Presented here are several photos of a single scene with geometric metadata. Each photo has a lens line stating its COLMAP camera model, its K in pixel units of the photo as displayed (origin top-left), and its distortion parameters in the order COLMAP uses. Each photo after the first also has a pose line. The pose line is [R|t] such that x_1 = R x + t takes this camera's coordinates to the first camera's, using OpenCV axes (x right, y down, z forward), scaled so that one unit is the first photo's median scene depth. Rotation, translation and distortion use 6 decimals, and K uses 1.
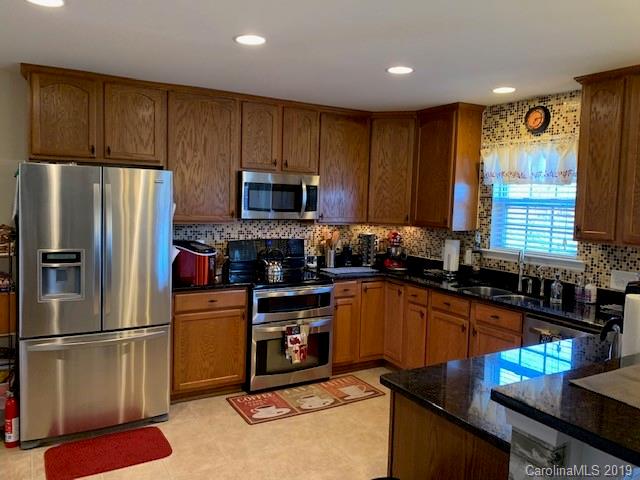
lens RADIAL K [[500.9, 0, 315.3], [0, 500.9, 238.0], [0, 0, 1]] dist [0.115377, -0.011759]
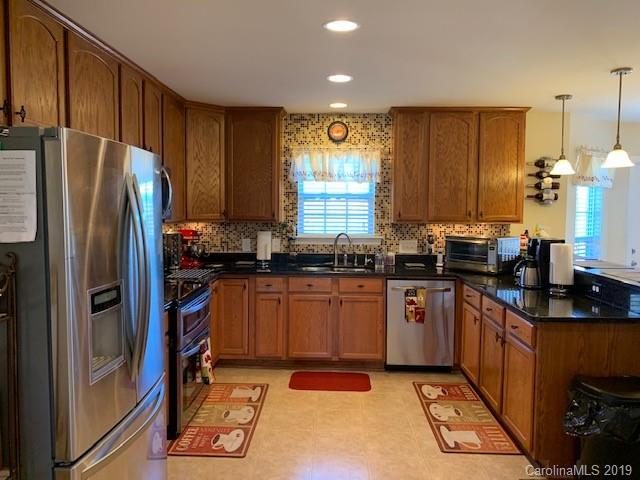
lens RADIAL K [[500.9, 0, 313.7], [0, 500.9, 238.9], [0, 0, 1]] dist [0.115377, -0.011759]
pose [[0.543272, -0.084905, 0.835252, -0.650181], [0.076764, 0.995729, 0.051288, -0.031004], [-0.836040, 0.036254, 0.547470, 0.356325]]
